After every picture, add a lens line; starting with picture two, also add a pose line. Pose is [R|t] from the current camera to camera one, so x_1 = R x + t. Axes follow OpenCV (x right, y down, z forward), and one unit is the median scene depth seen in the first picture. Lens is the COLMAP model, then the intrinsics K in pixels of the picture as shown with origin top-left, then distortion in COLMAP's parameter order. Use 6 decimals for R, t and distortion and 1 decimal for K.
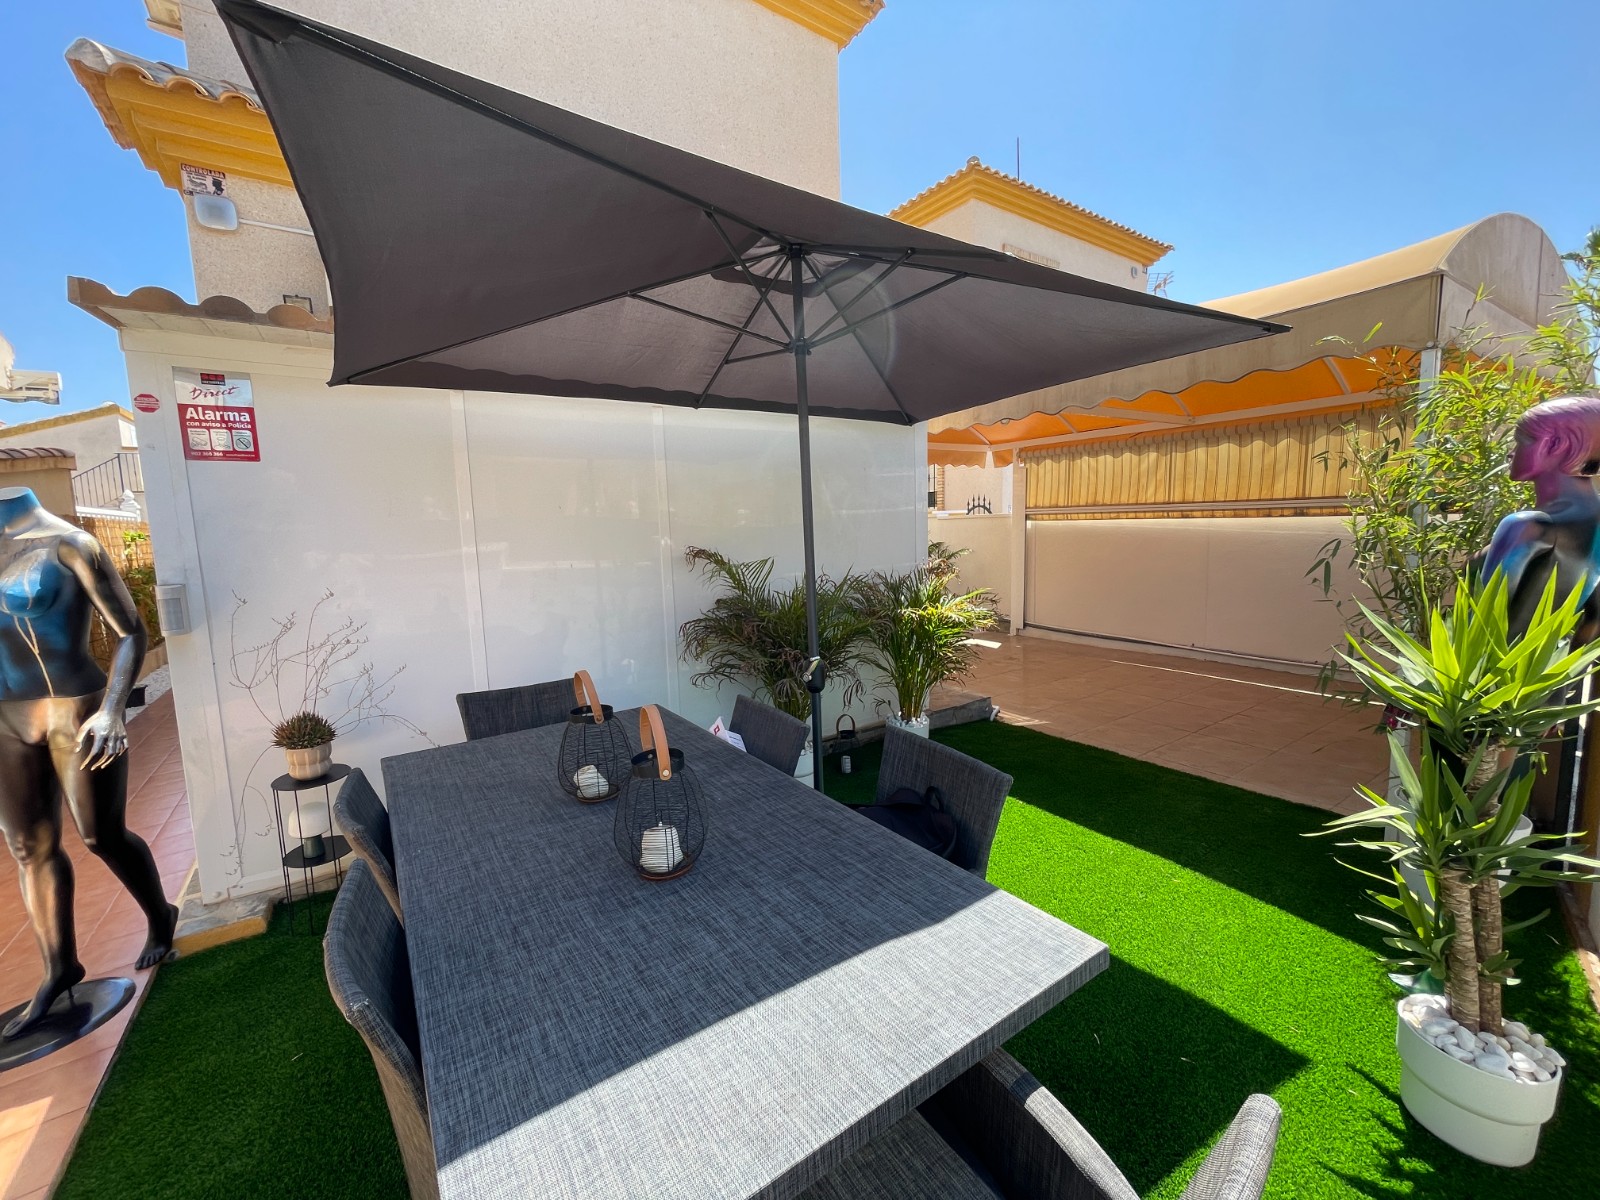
lens RADIAL K [[648.0, 0, 803.9], [0, 648.0, 599.3], [0, 0, 1]] dist [-0.006763, 0.001599]
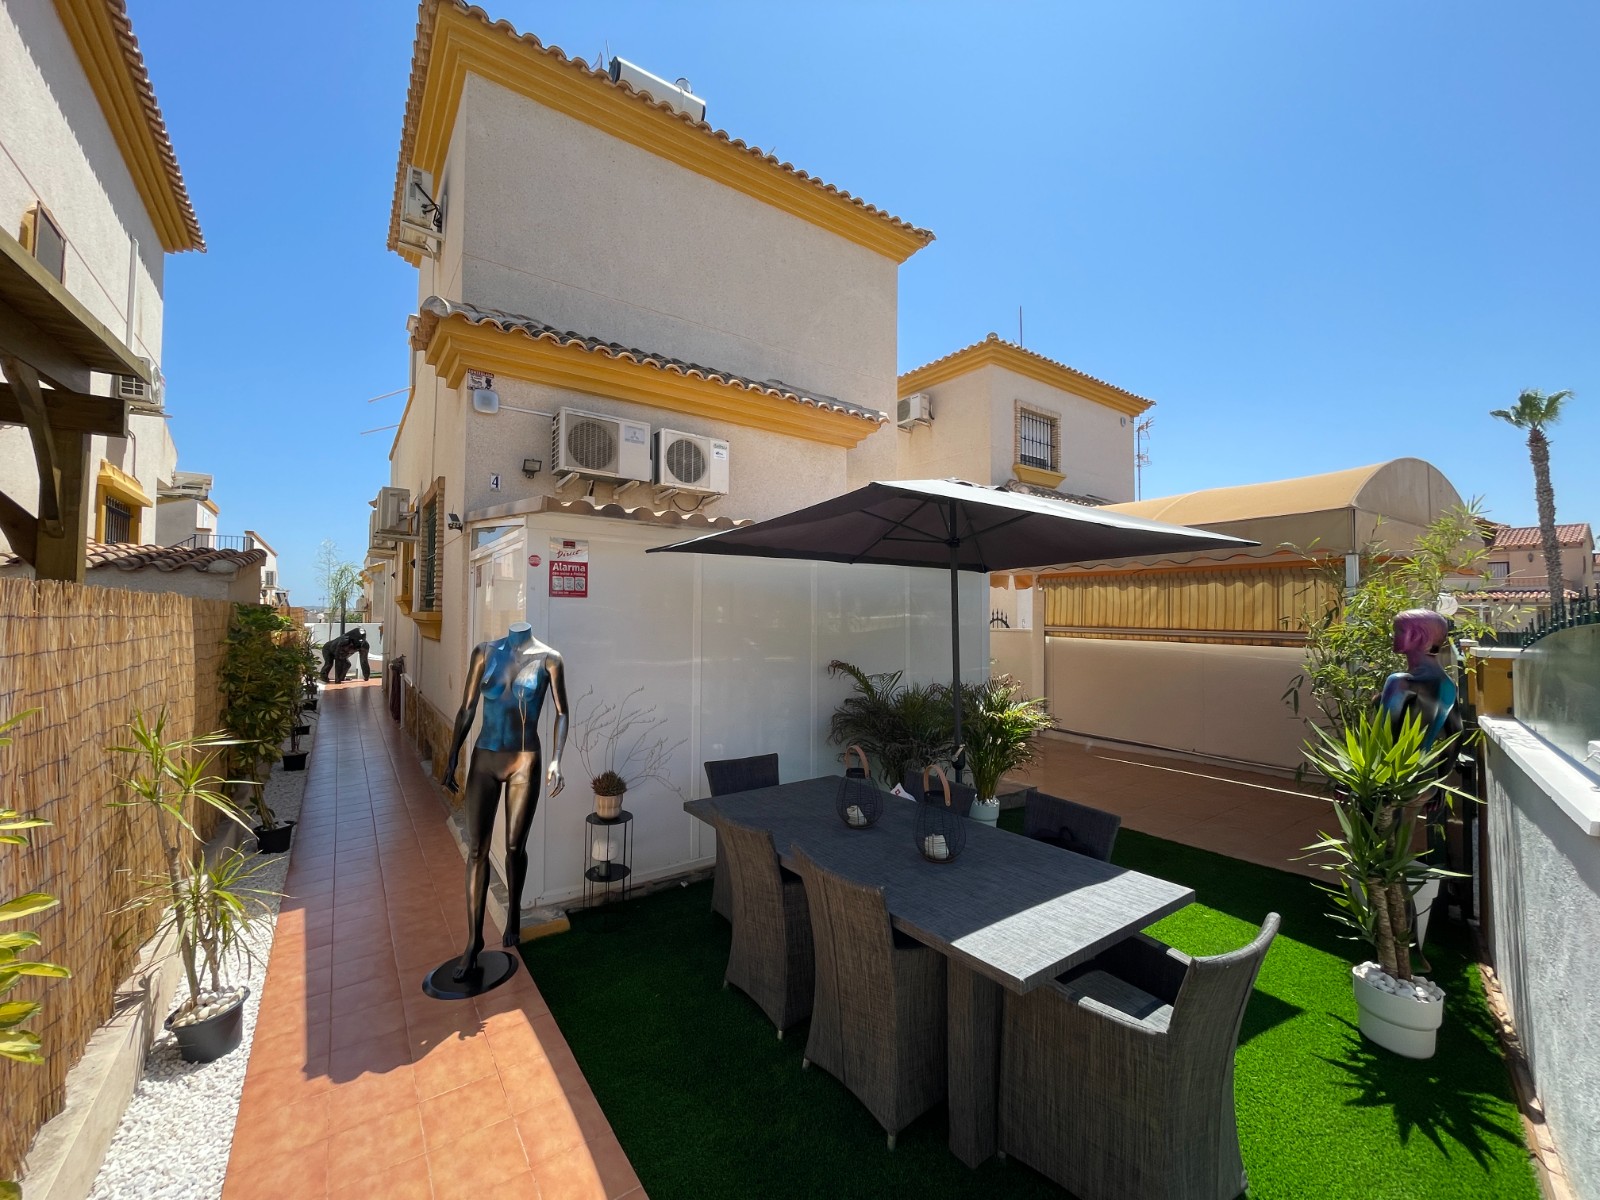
lens RADIAL K [[648.0, 0, 802.3], [0, 648.0, 597.5], [0, 0, 1]] dist [-0.006763, 0.001599]
pose [[0.999062, 0.040462, 0.015455, -0.372310], [-0.037780, 0.988575, -0.145917, -0.014112], [-0.021183, 0.145197, 0.989176, -0.500144]]
